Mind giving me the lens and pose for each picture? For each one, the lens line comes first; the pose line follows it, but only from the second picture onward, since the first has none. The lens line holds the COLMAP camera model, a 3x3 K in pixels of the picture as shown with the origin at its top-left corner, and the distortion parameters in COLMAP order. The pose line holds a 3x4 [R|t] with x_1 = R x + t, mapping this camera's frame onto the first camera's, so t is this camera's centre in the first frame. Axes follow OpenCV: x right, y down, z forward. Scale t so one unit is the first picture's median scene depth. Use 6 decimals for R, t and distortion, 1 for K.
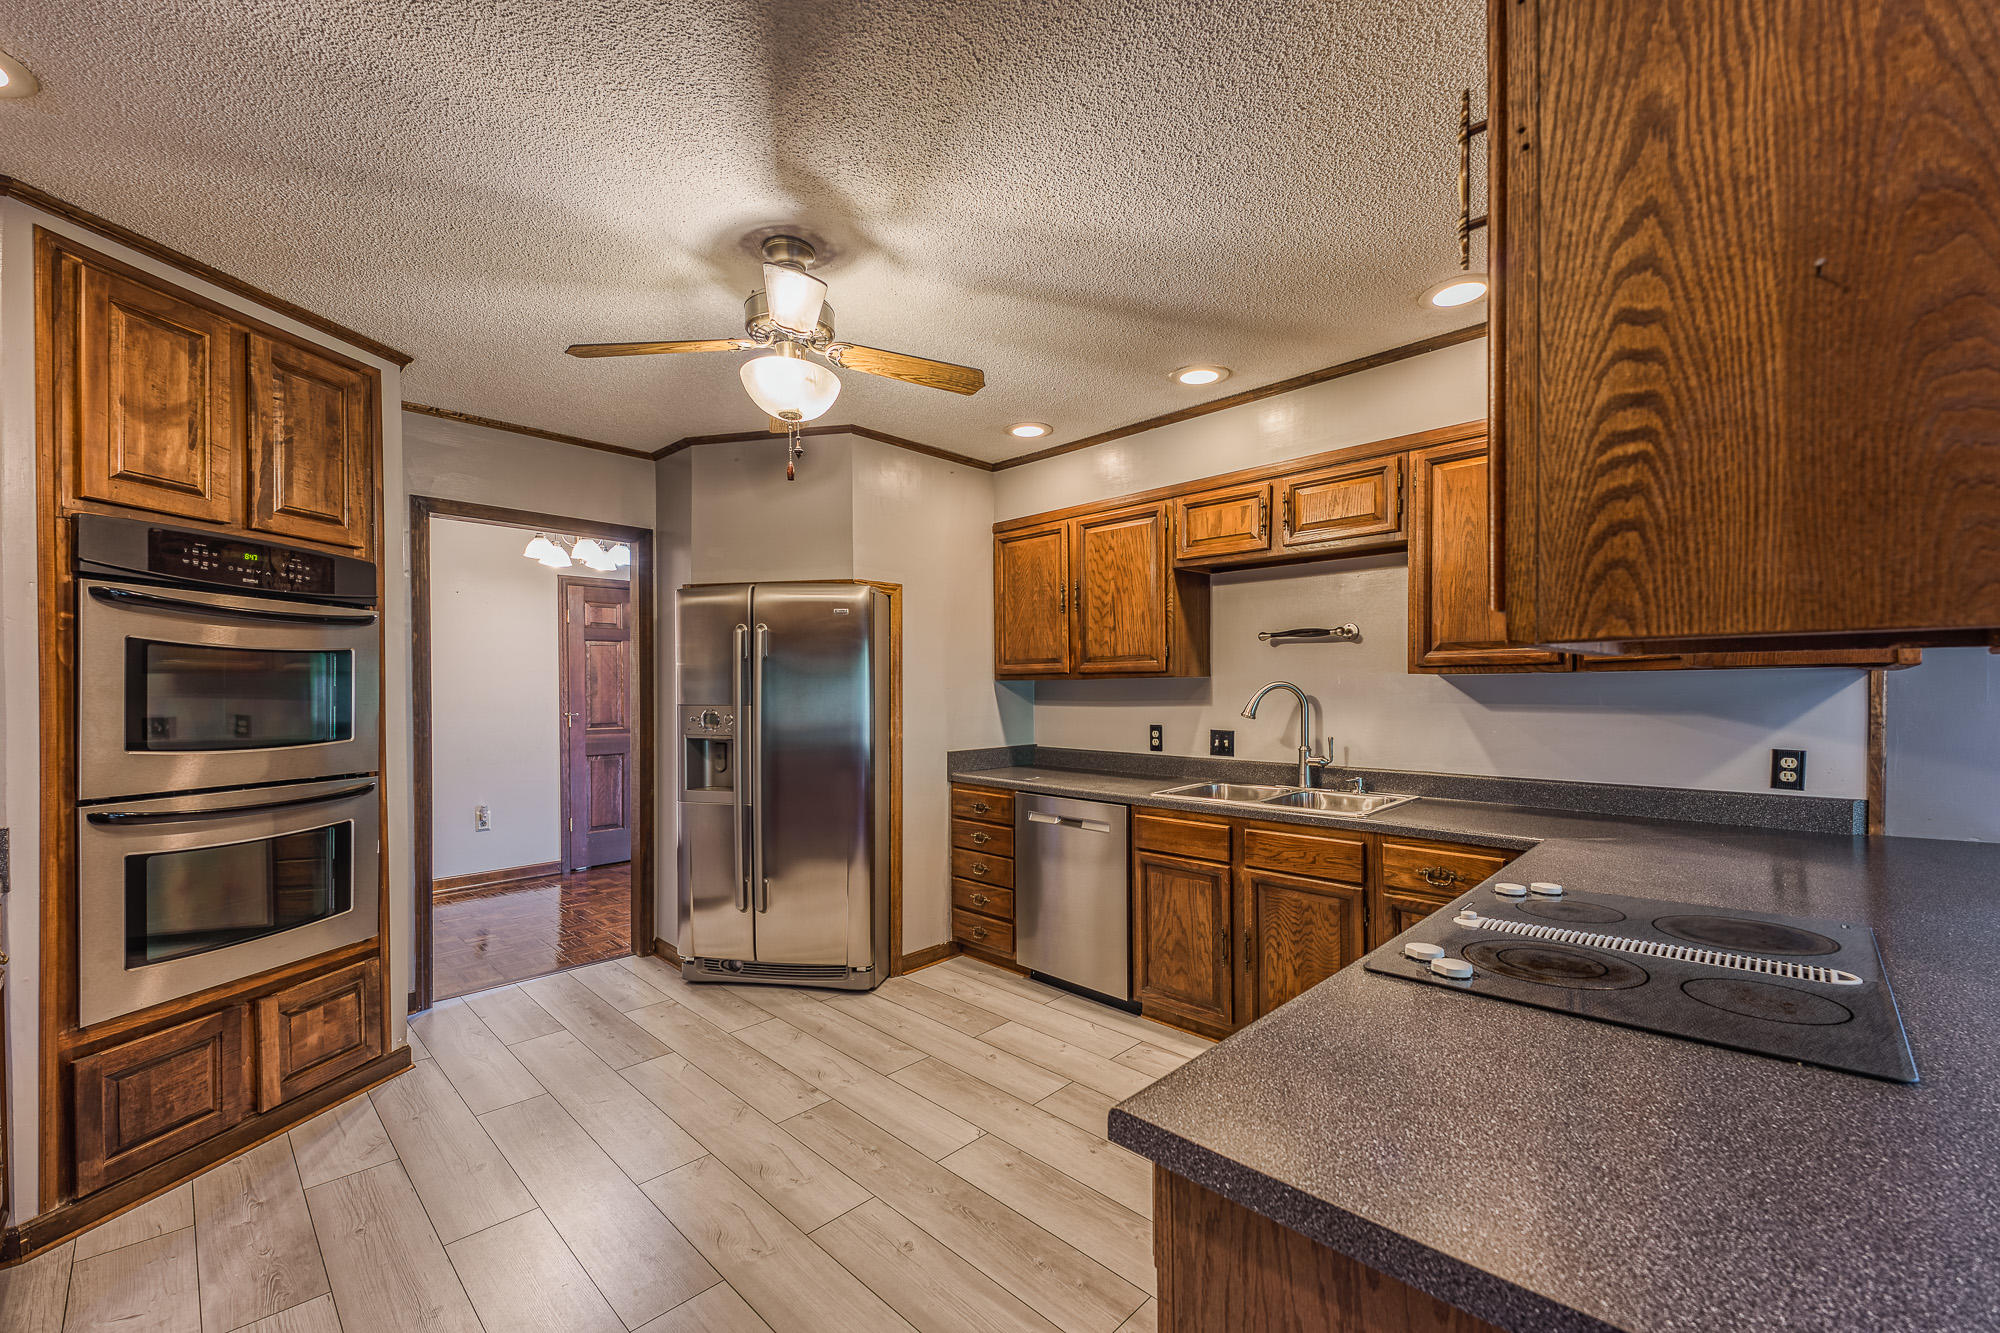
lens RADIAL K [[800.8, 0, 1008.4], [0, 800.8, 691.4], [0, 0, 1]] dist [0.033173, -0.014973]
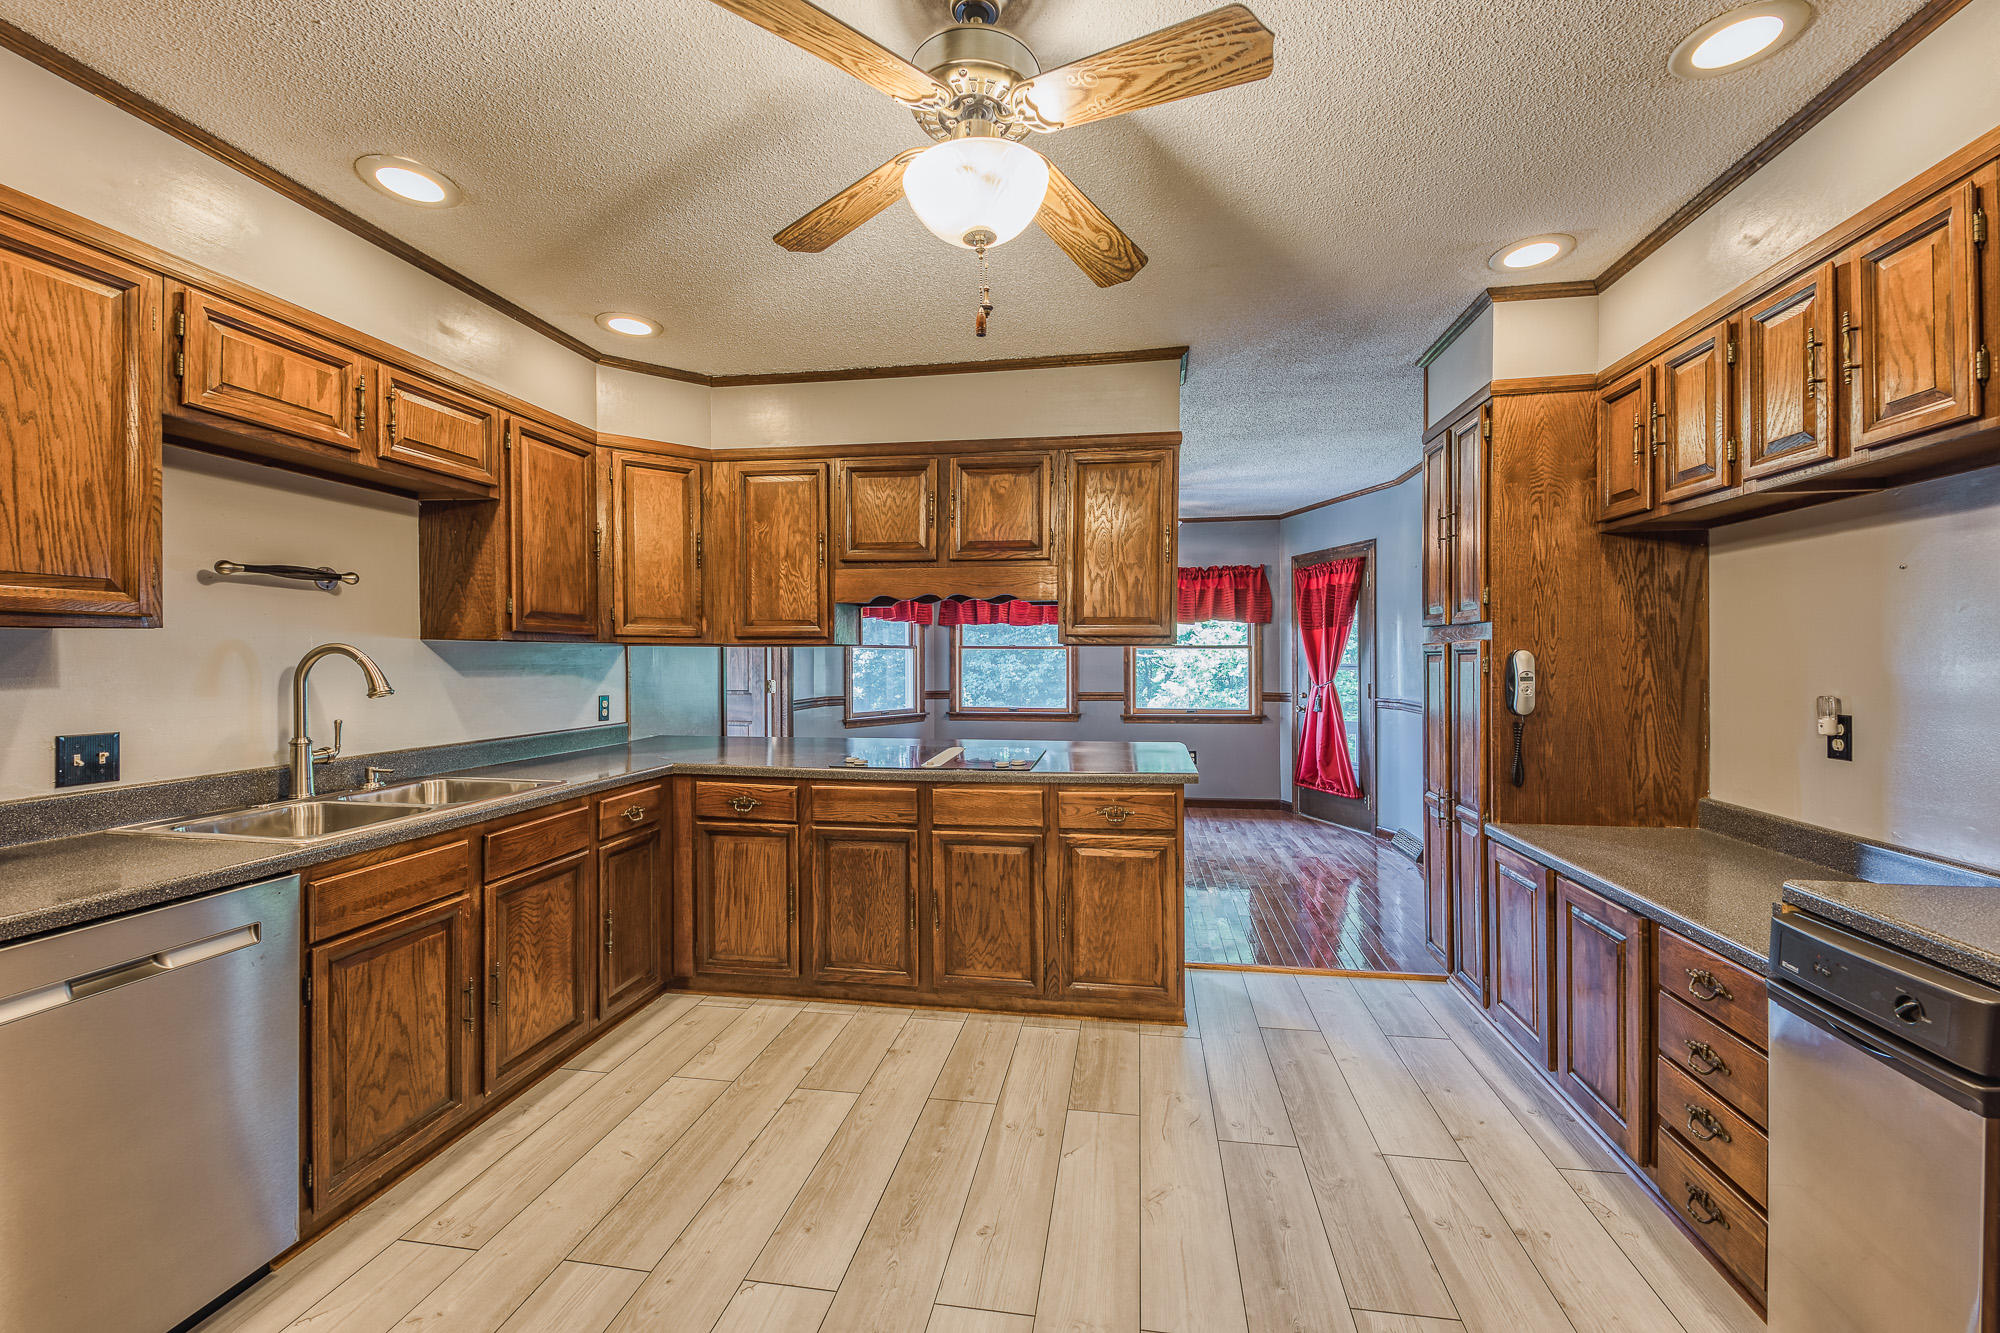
lens RADIAL K [[796.7, 0, 1013.4], [0, 796.7, 661.6], [0, 0, 1]] dist [0.035265, -0.015379]
pose [[-0.576959, 0.001645, 0.816771, -0.657435], [0.007329, 0.999968, 0.003163, 0.006181], [-0.816740, 0.007811, -0.576953, 1.079109]]
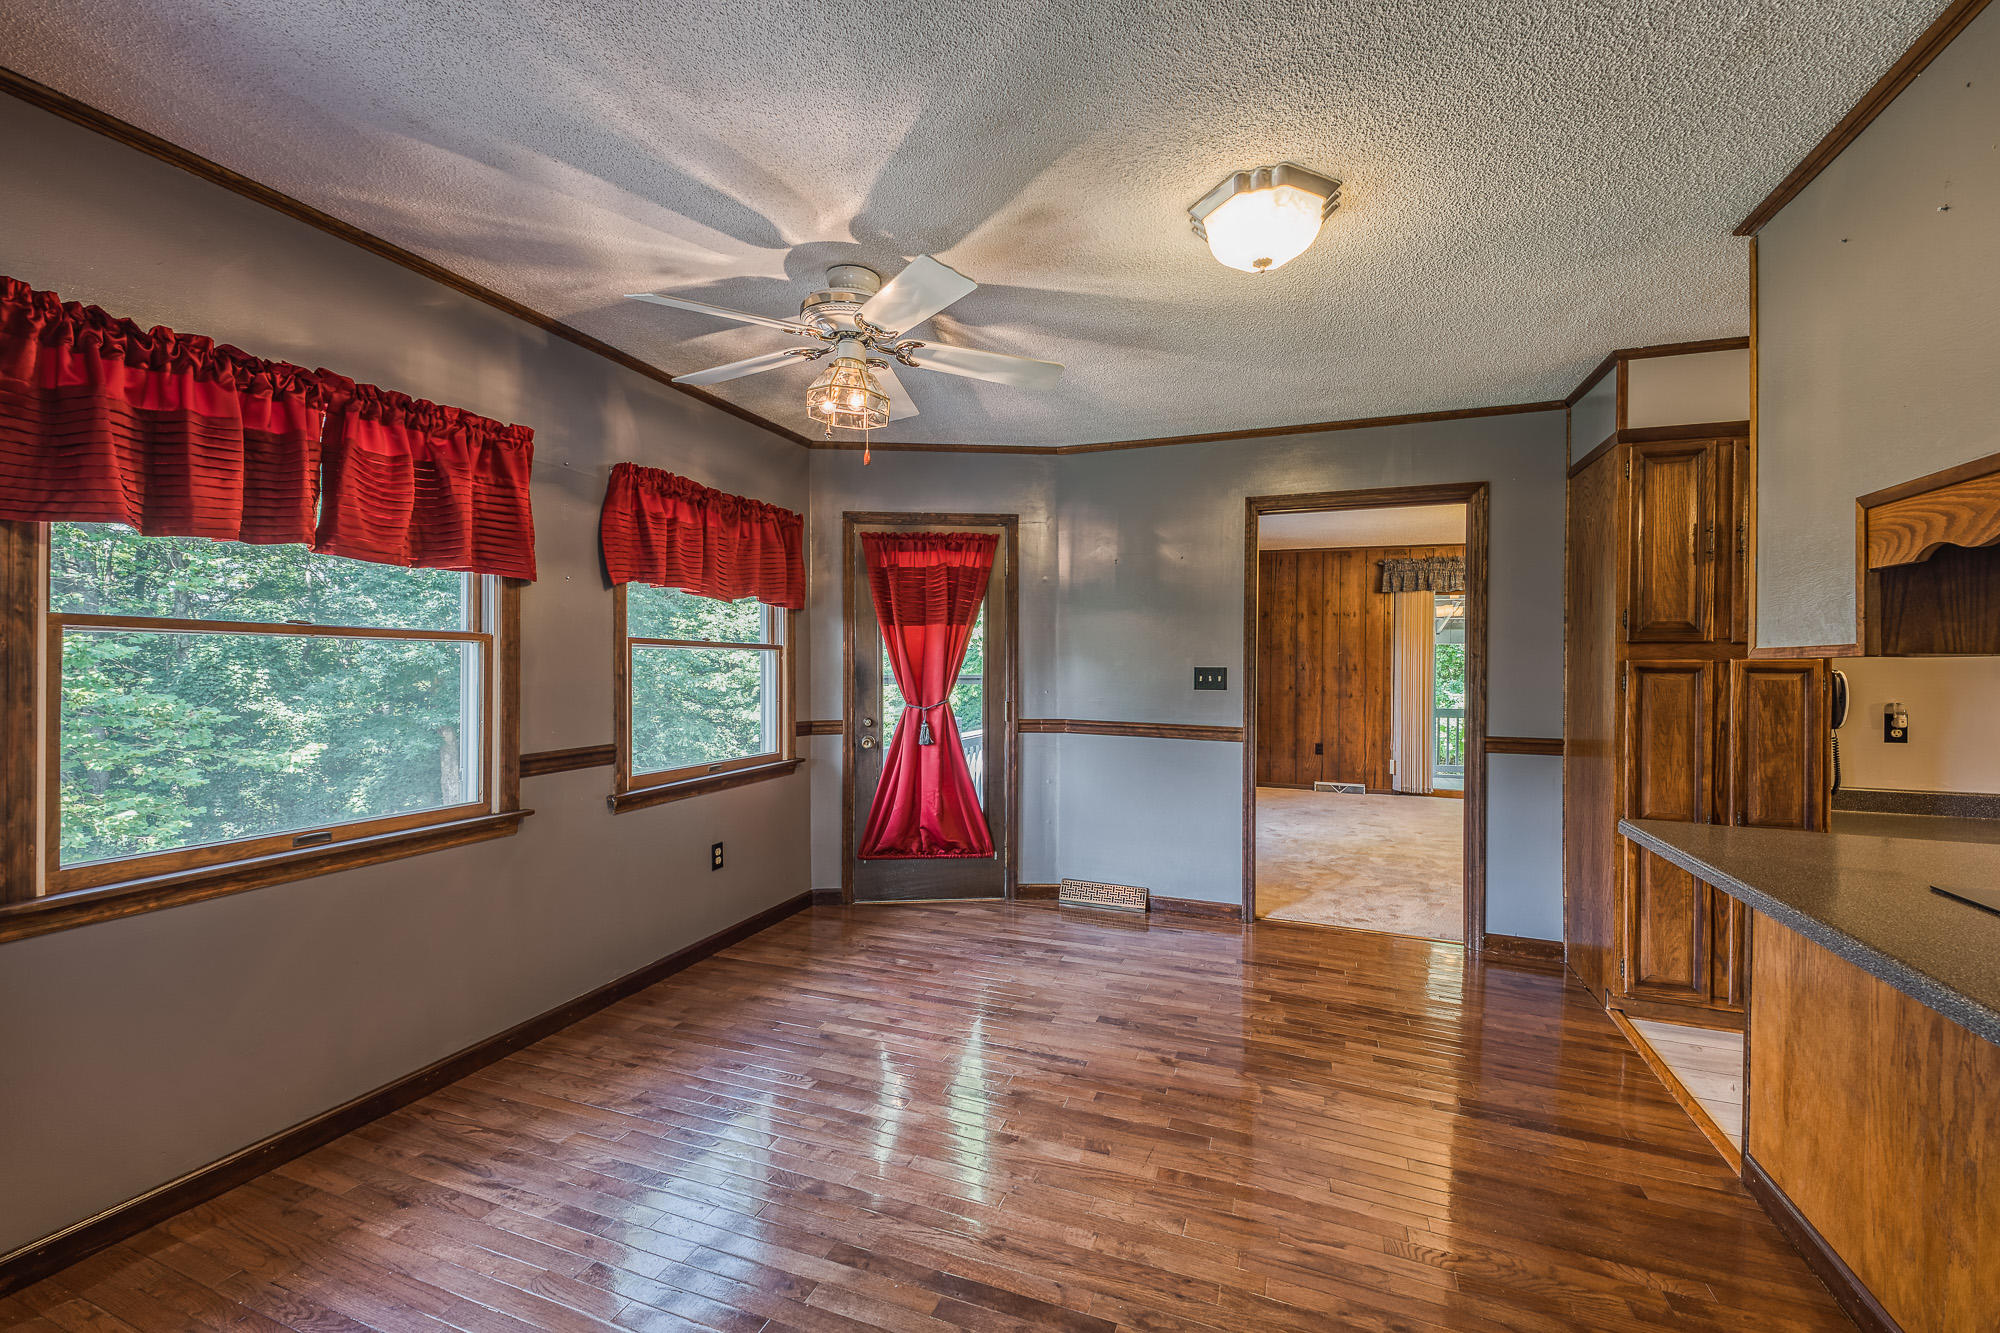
lens RADIAL K [[796.7, 0, 1013.4], [0, 796.7, 661.6], [0, 0, 1]] dist [0.035265, -0.015379]
pose [[-0.916989, -0.003745, -0.398896, 1.164160], [-0.005616, 0.999978, 0.003524, -0.007677], [0.398874, 0.005471, -0.916990, 0.568746]]
